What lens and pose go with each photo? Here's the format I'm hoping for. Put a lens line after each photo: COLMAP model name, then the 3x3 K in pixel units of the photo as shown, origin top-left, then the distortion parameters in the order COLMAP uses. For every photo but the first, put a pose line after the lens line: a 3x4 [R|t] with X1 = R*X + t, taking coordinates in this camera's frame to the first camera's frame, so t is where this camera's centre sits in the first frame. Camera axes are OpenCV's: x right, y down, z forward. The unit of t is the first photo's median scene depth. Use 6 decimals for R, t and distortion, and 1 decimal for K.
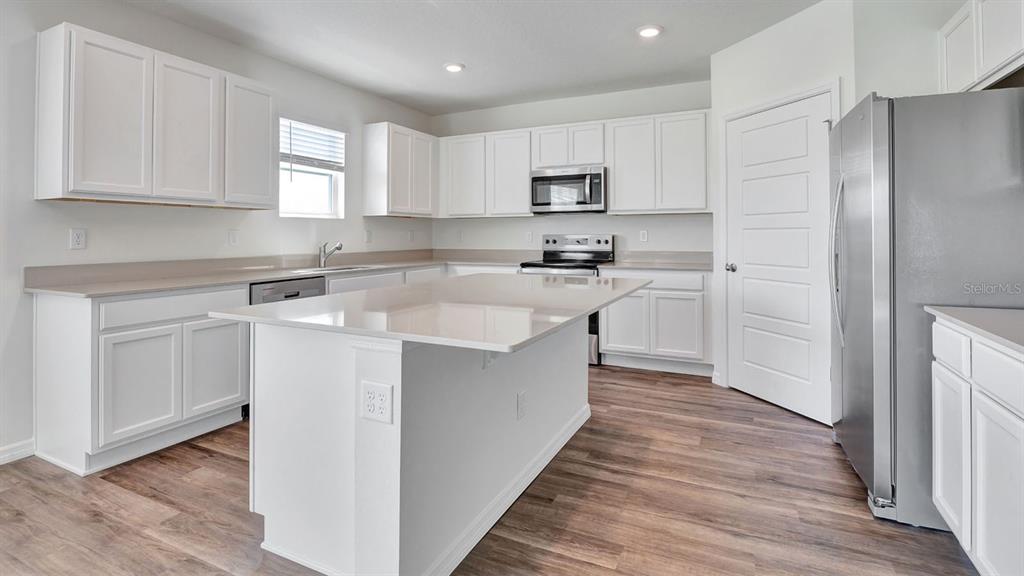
lens RADIAL K [[492.4, 0, 512.8], [0, 492.4, 226.5], [0, 0, 1]] dist [-0.011641, -0.000852]
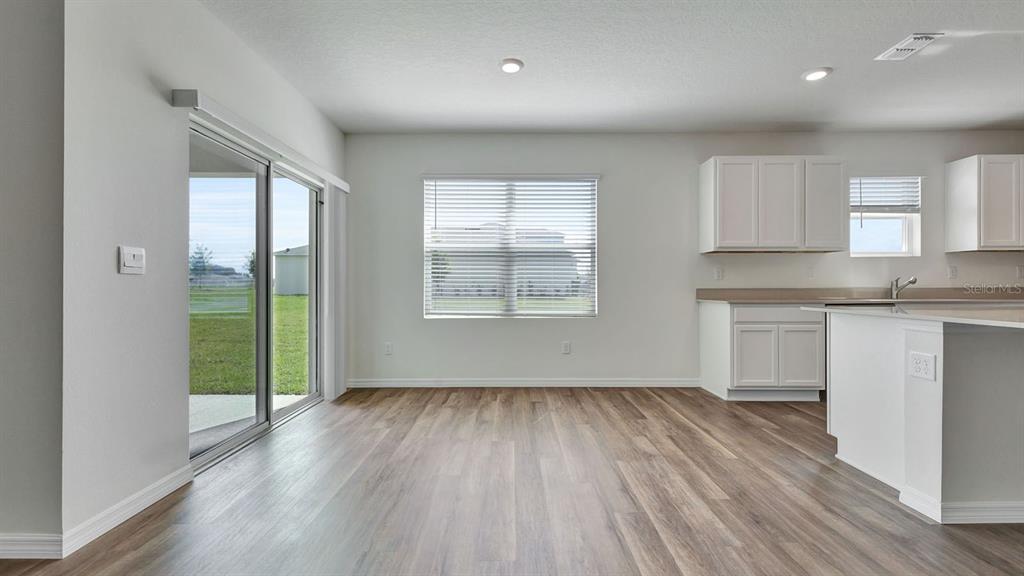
lens RADIAL K [[421.1, 0, 512.0], [0, 421.1, 288.0], [0, 0, 1]] dist [-0.000270, -0.000066]
pose [[0.429888, 0.003775, -0.902874, 0.126689], [0.018705, 0.999739, 0.013087, 0.029959], [0.902688, -0.022514, 0.429706, -0.249260]]
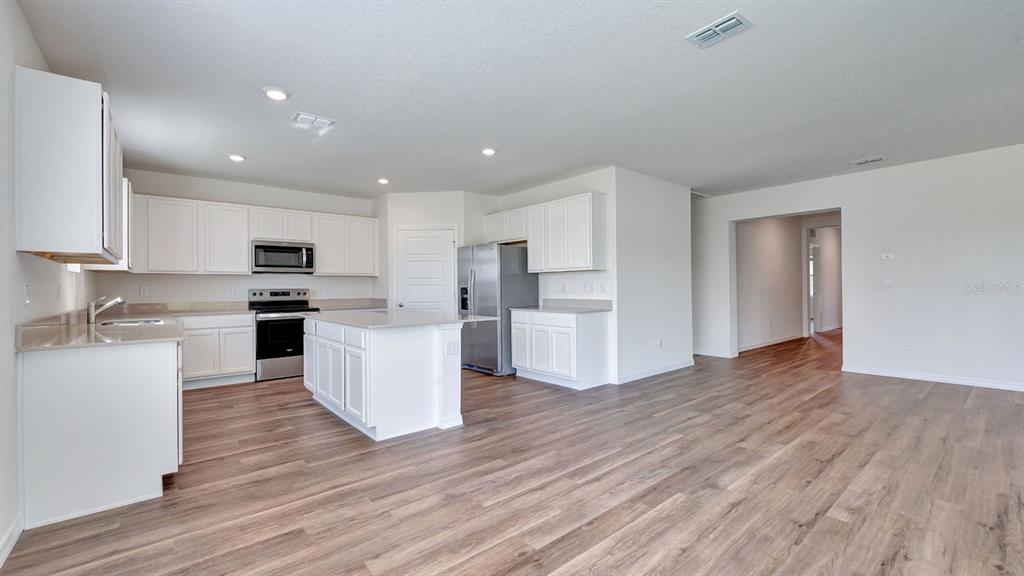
lens RADIAL K [[428.7, 0, 512.0], [0, 428.7, 288.0], [0, 0, 1]] dist [0.001413, -0.000038]
pose [[0.414698, -0.003136, 0.909954, -0.882410], [-0.008785, 0.999934, 0.007449, -0.000451], [-0.909917, -0.011083, 0.414643, -0.114038]]
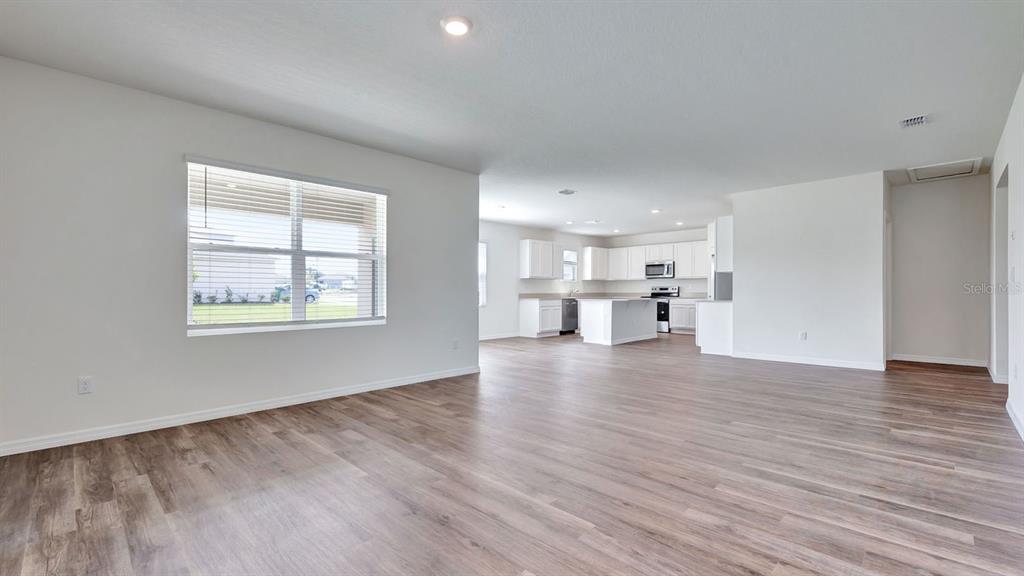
lens RADIAL K [[434.5, 0, 512.0], [0, 434.5, 288.0], [0, 0, 1]] dist [0.002353, 0.000063]
pose [[0.944172, -0.004266, -0.329425, 0.160065], [0.008174, 0.999912, 0.010478, -0.006981], [0.329352, -0.012586, 0.944123, -1.798390]]
